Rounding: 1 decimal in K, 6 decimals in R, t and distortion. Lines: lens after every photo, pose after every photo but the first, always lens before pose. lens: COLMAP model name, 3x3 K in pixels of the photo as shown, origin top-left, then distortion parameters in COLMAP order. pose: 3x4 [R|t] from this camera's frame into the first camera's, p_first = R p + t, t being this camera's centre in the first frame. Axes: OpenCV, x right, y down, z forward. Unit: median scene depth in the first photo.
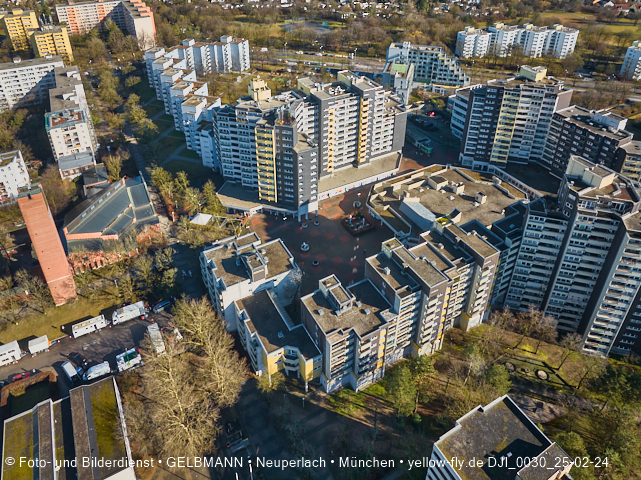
lens RADIAL K [[463.2, 0, 320.1], [0, 463.2, 127.3], [0, 0, 1]] dist [-0.036350, 0.006741]
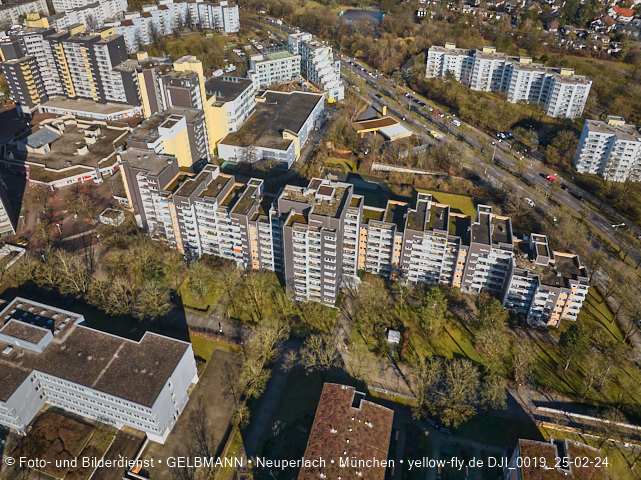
lens RADIAL K [[463.2, 0, 323.6], [0, 463.2, 125.6], [0, 0, 1]] dist [-0.036350, 0.006741]
pose [[0.715199, 0.328735, -0.616785, 1.378457], [-0.316676, 0.939117, 0.133327, -0.229782], [0.623062, 0.099965, 0.775758, 0.469853]]
